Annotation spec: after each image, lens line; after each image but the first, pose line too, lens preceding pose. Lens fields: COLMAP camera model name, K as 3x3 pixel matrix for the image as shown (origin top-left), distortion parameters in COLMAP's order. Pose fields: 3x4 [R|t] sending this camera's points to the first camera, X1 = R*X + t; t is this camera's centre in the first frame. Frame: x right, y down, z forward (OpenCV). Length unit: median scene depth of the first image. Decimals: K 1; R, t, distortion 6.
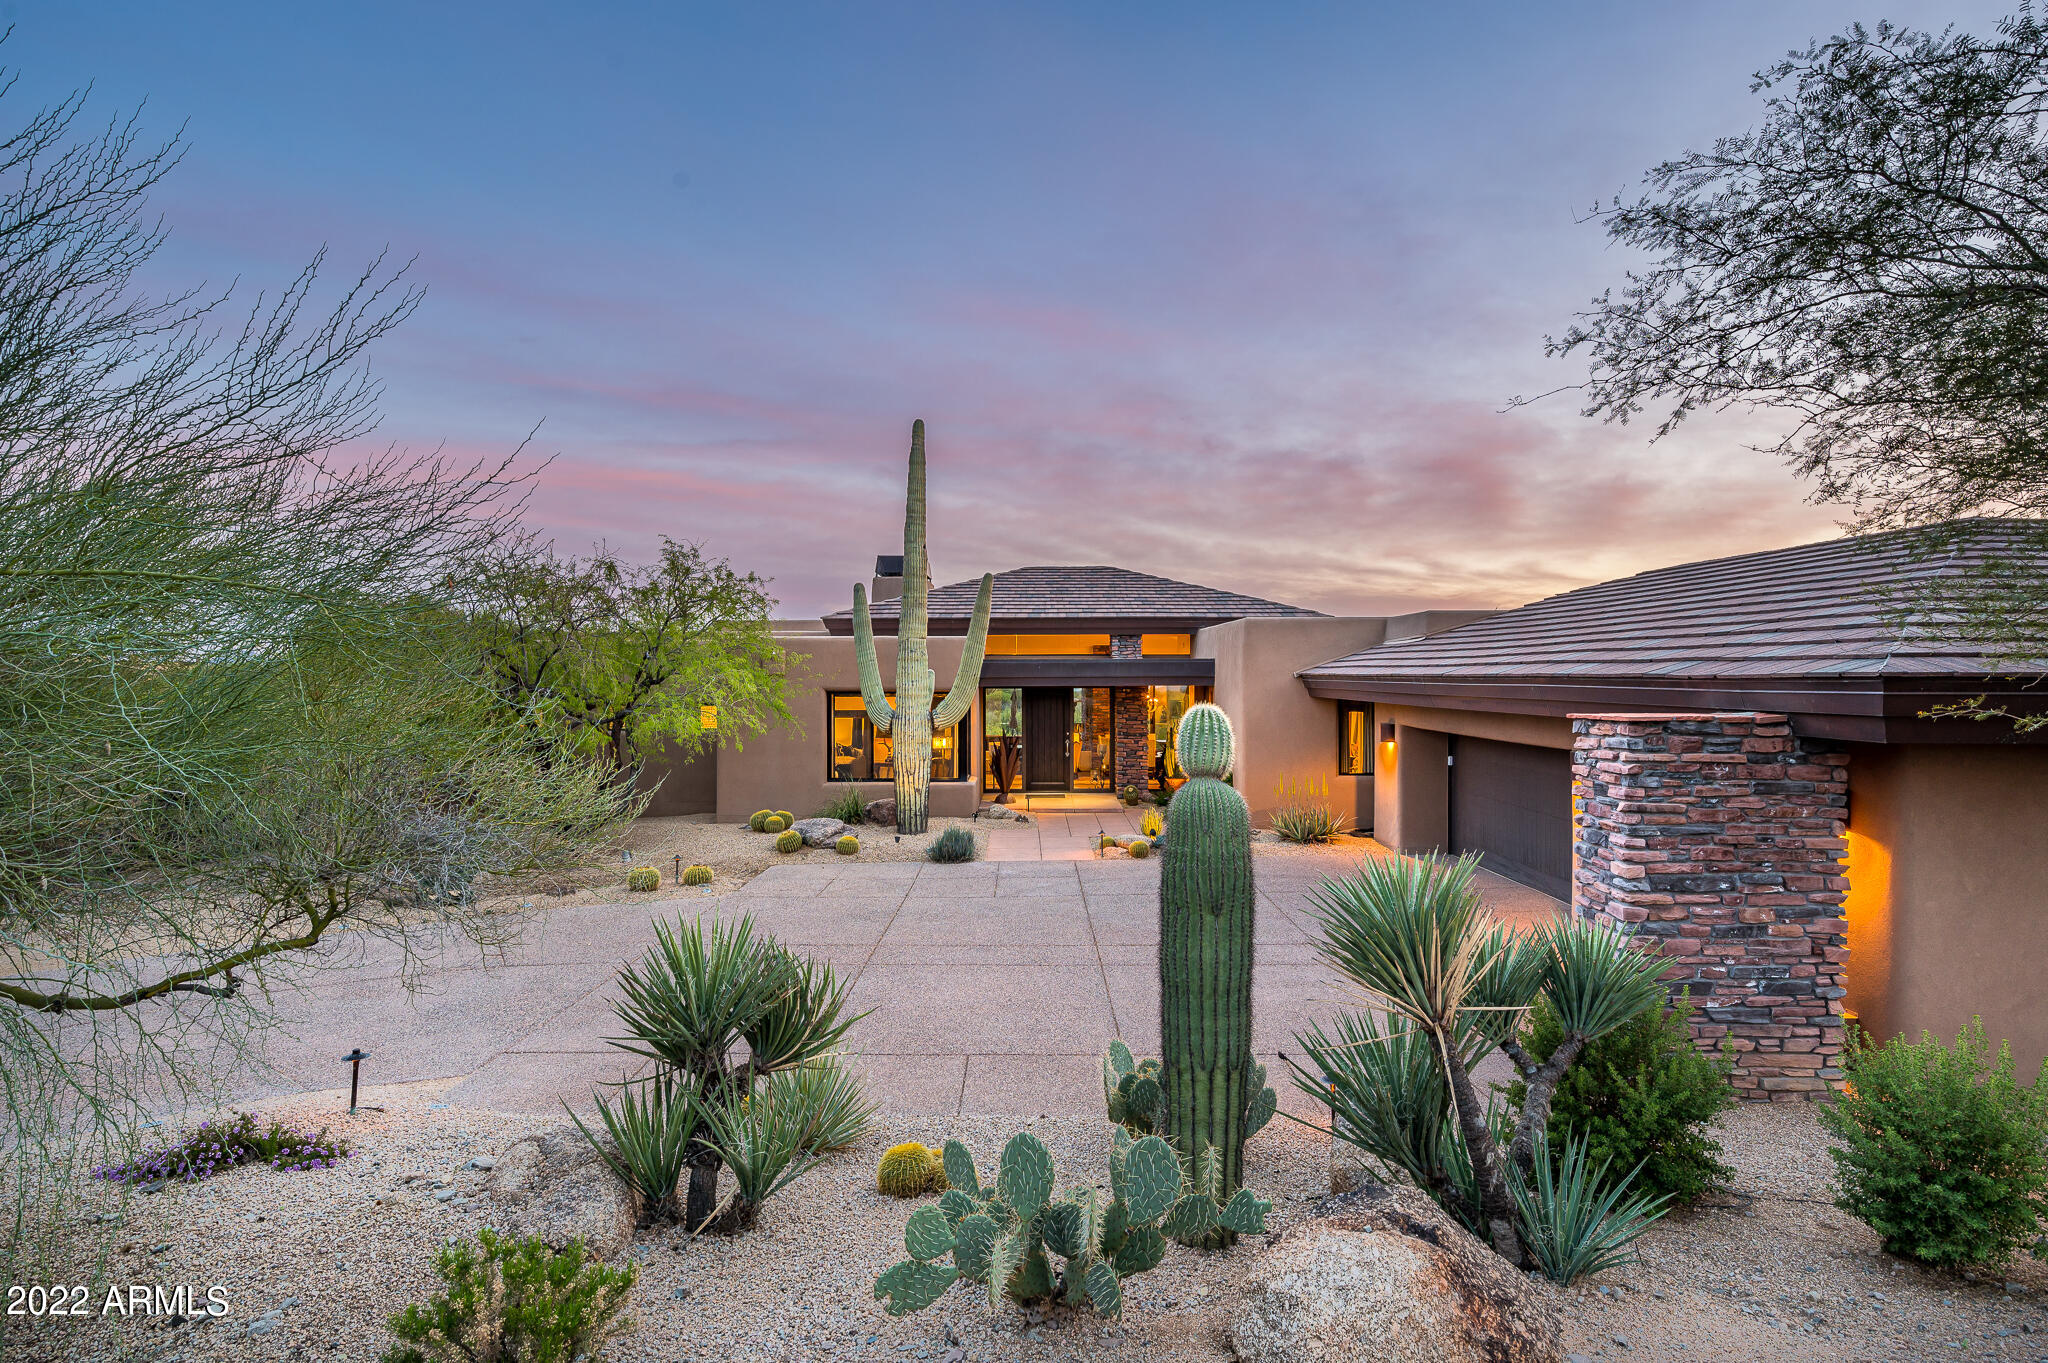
lens RADIAL K [[1051.3, 0, 1023.7], [0, 1051.3, 691.5], [0, 0, 1]] dist [-0.002301, -0.000423]
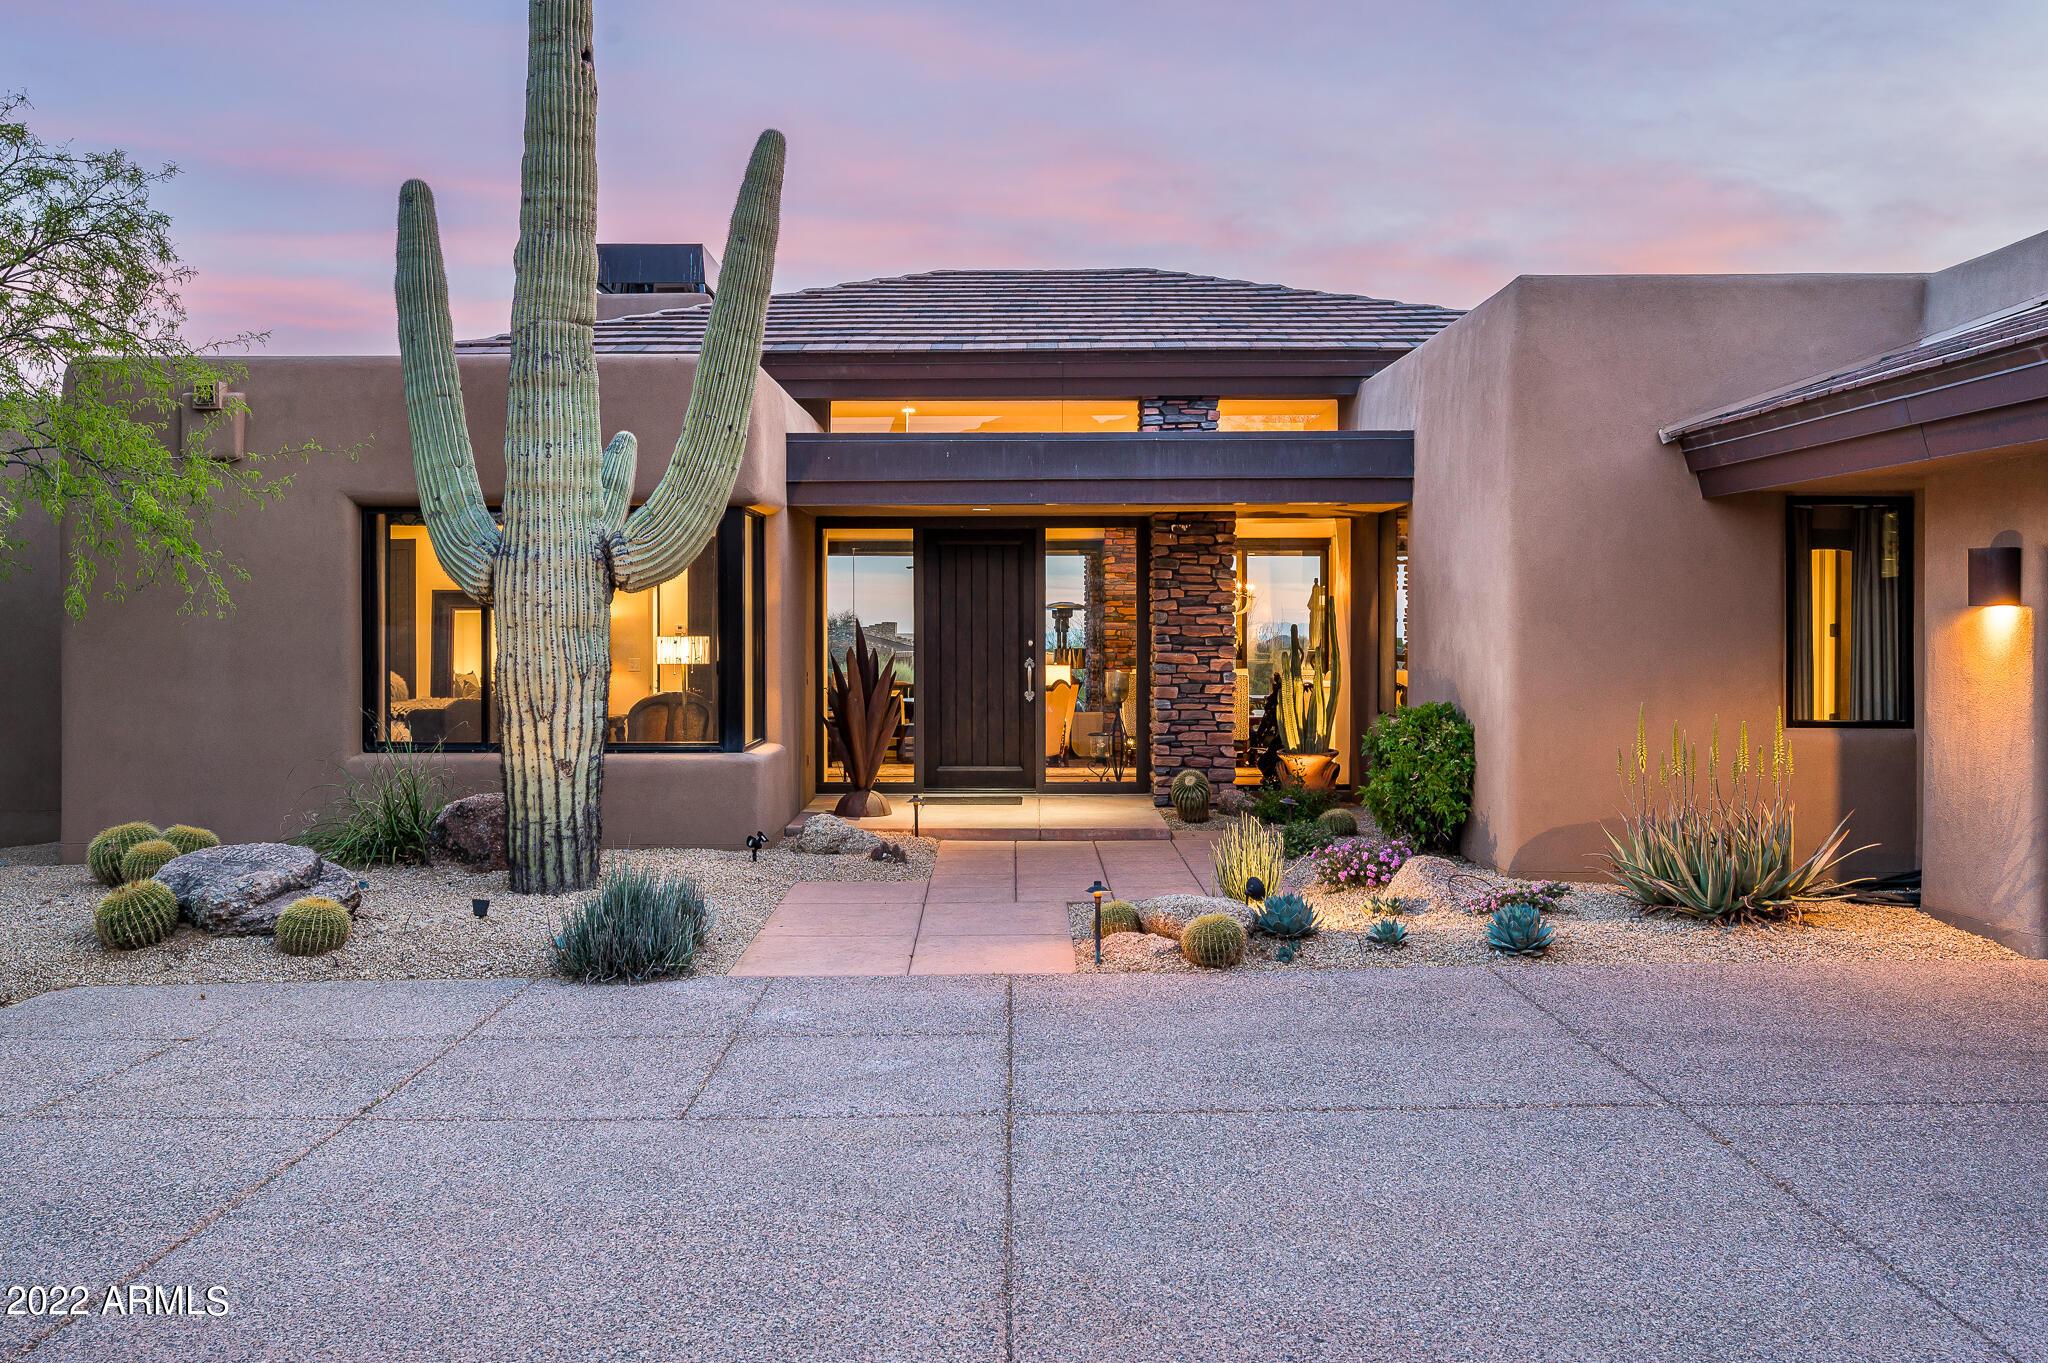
lens RADIAL K [[1582.0, 0, 1024.9], [0, 1582.0, 673.5], [0, 0, 1]] dist [-0.012791, 0.001552]
pose [[0.999989, 0.001173, -0.004582, 0.049773], [-0.001240, 0.999892, -0.014634, 0.069690], [0.004564, 0.014639, 0.999882, 0.474544]]
